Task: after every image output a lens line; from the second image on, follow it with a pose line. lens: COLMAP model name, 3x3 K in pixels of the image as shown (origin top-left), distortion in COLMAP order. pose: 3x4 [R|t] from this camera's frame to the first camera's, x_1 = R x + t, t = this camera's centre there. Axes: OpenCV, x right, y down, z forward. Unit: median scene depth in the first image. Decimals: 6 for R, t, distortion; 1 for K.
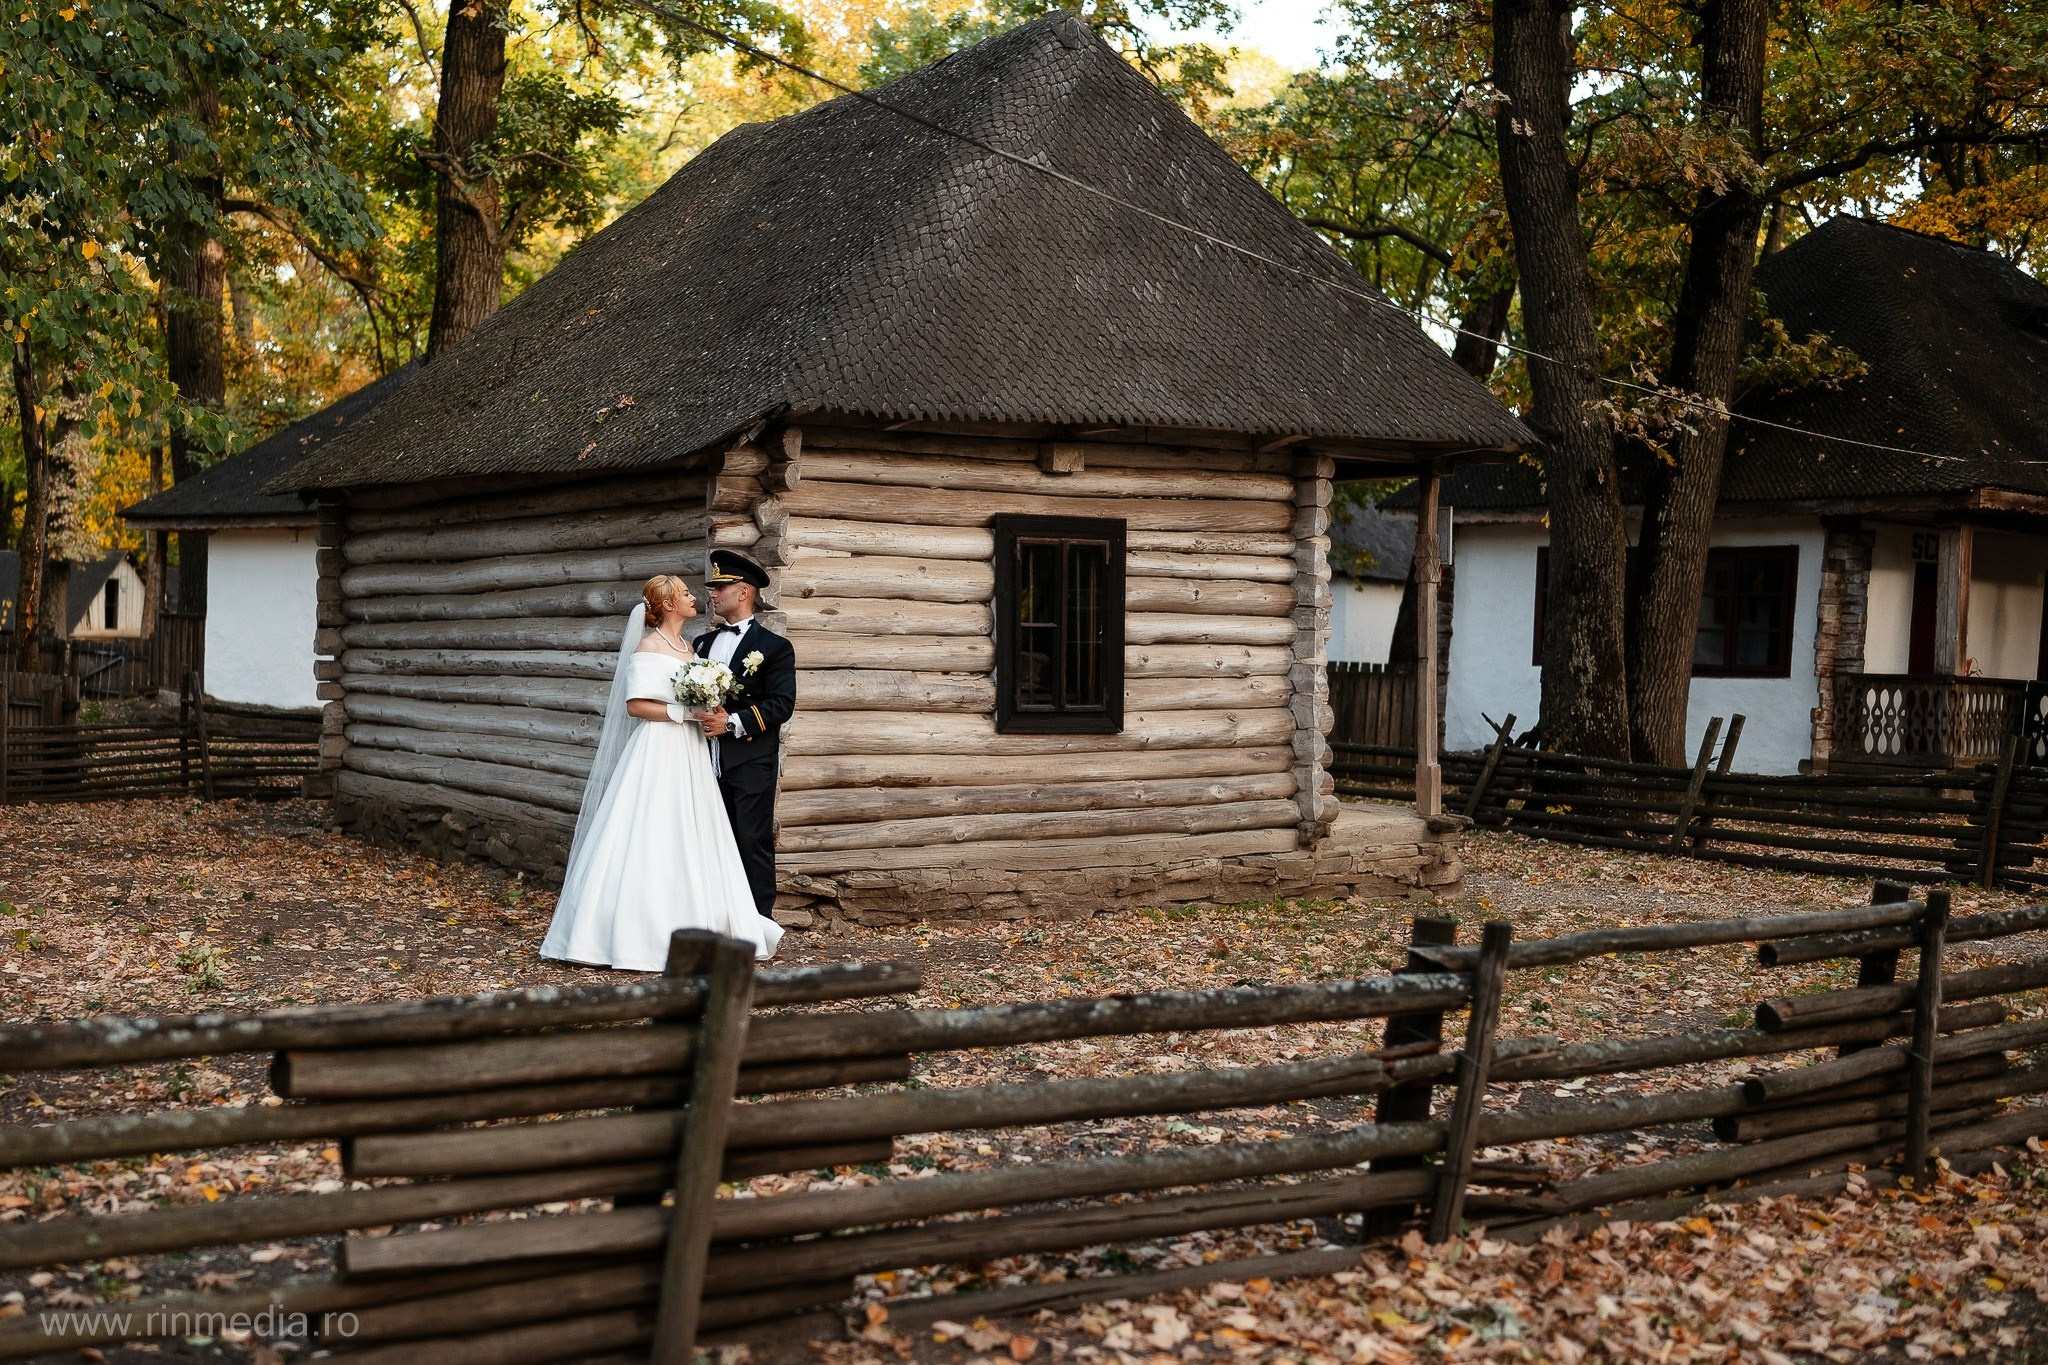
lens RADIAL K [[2113.7, 0, 1024.0], [0, 2113.7, 682.5], [0, 0, 1]] dist [-0.009331, -0.012989]
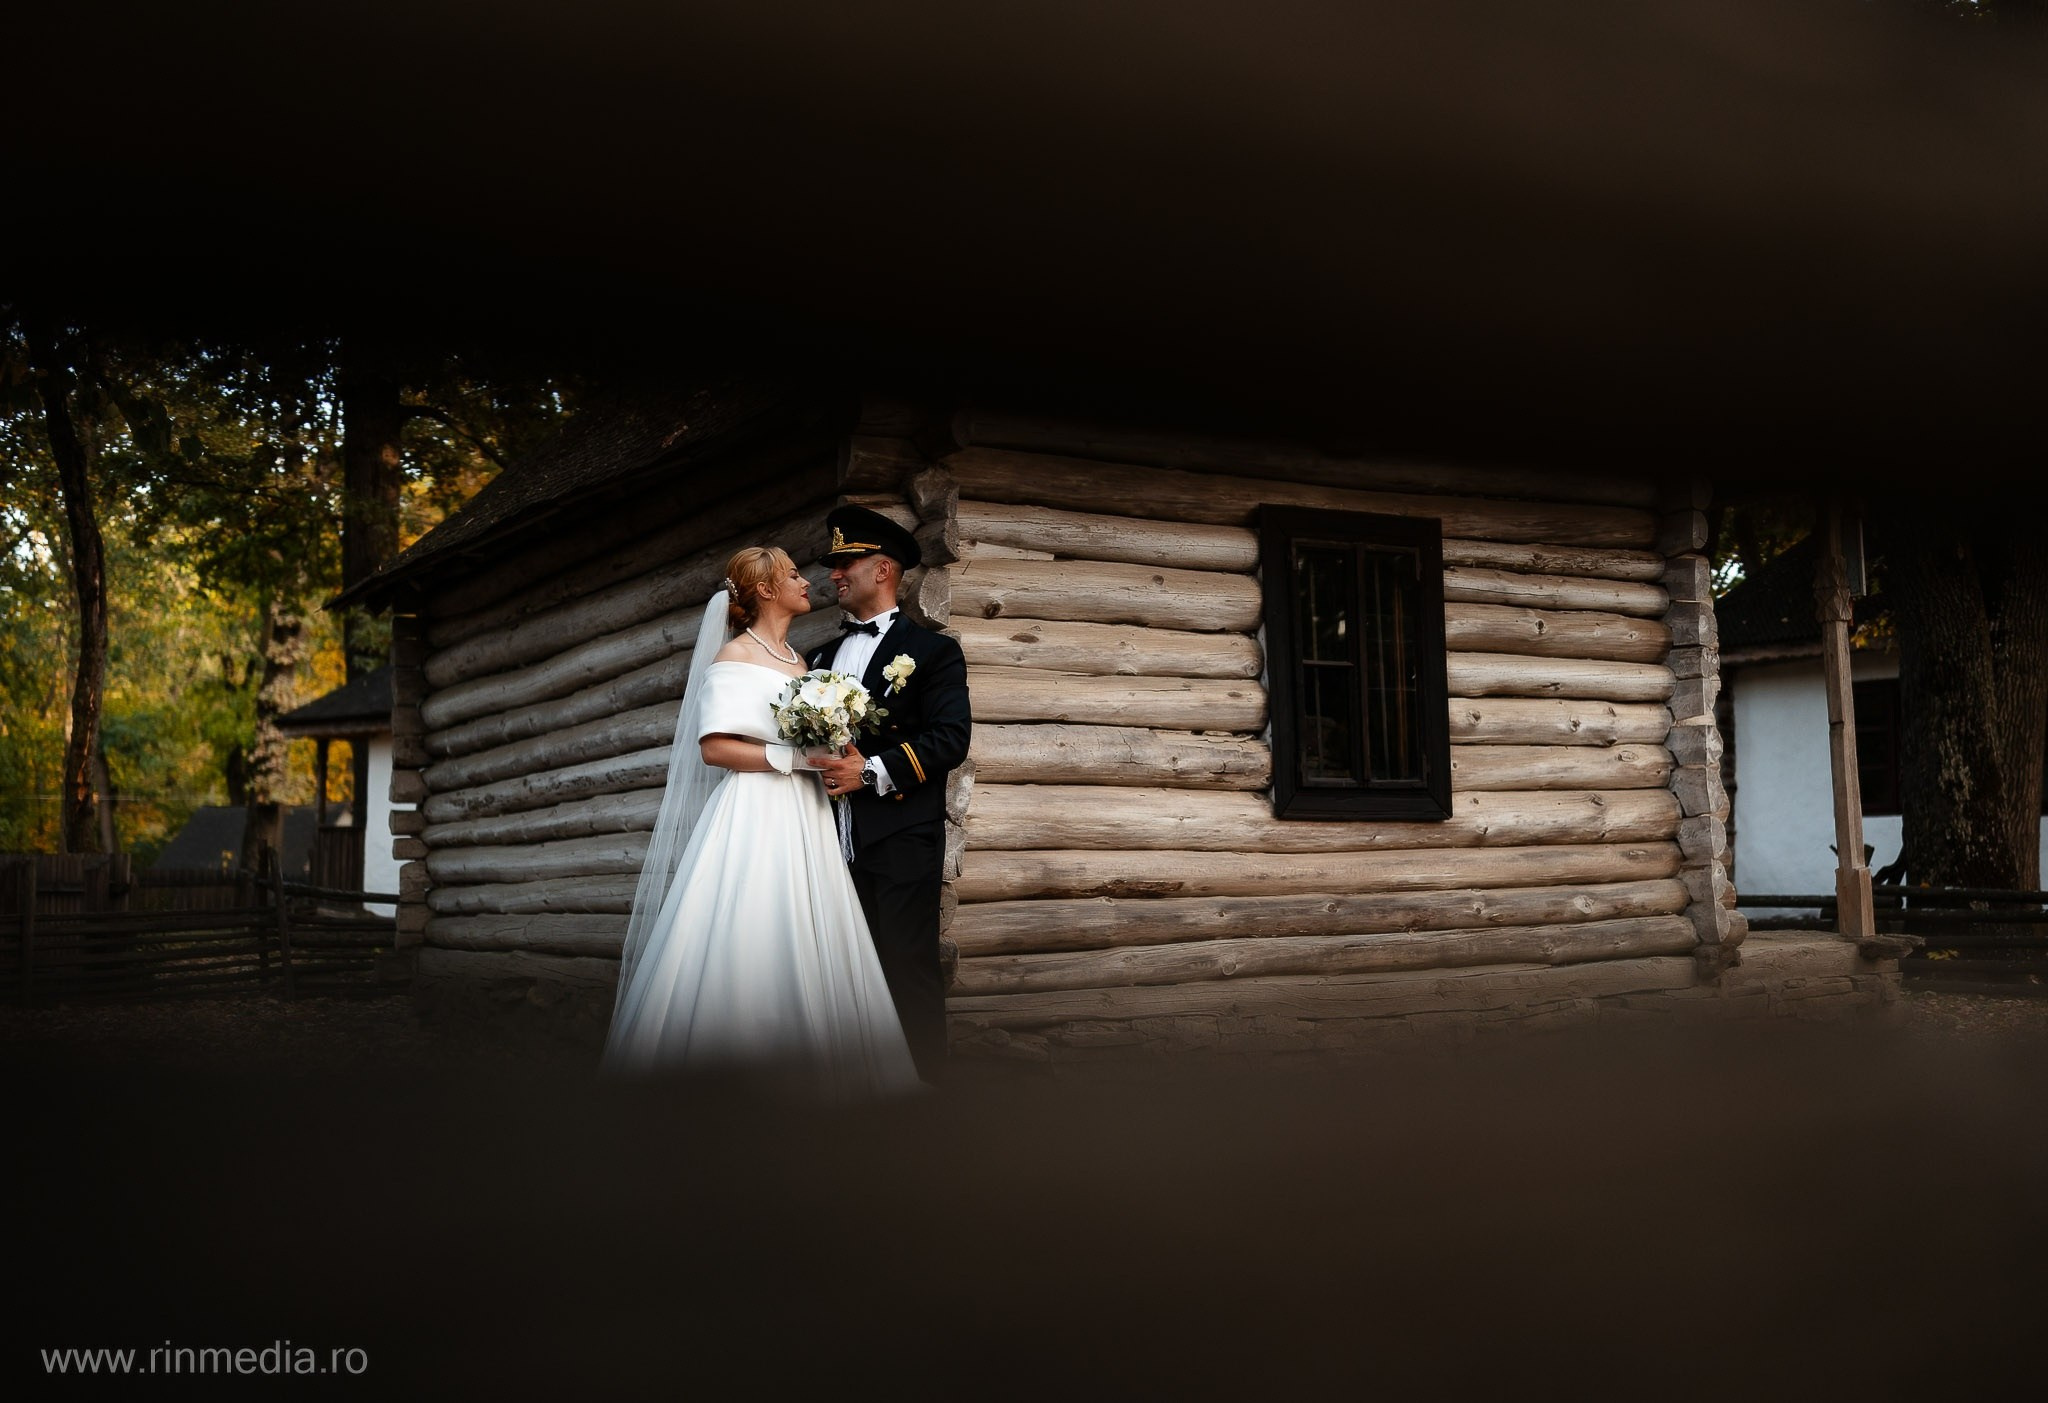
lens RADIAL K [[2134.5, 0, 1160.8], [0, 2134.5, 703.4], [0, 0, 1]] dist [-0.062835, -0.006519]
pose [[0.998549, -0.041471, -0.034347, -0.023294], [0.038097, 0.994875, -0.093665, 0.047553], [0.038055, 0.092221, 0.995011, 0.290283]]
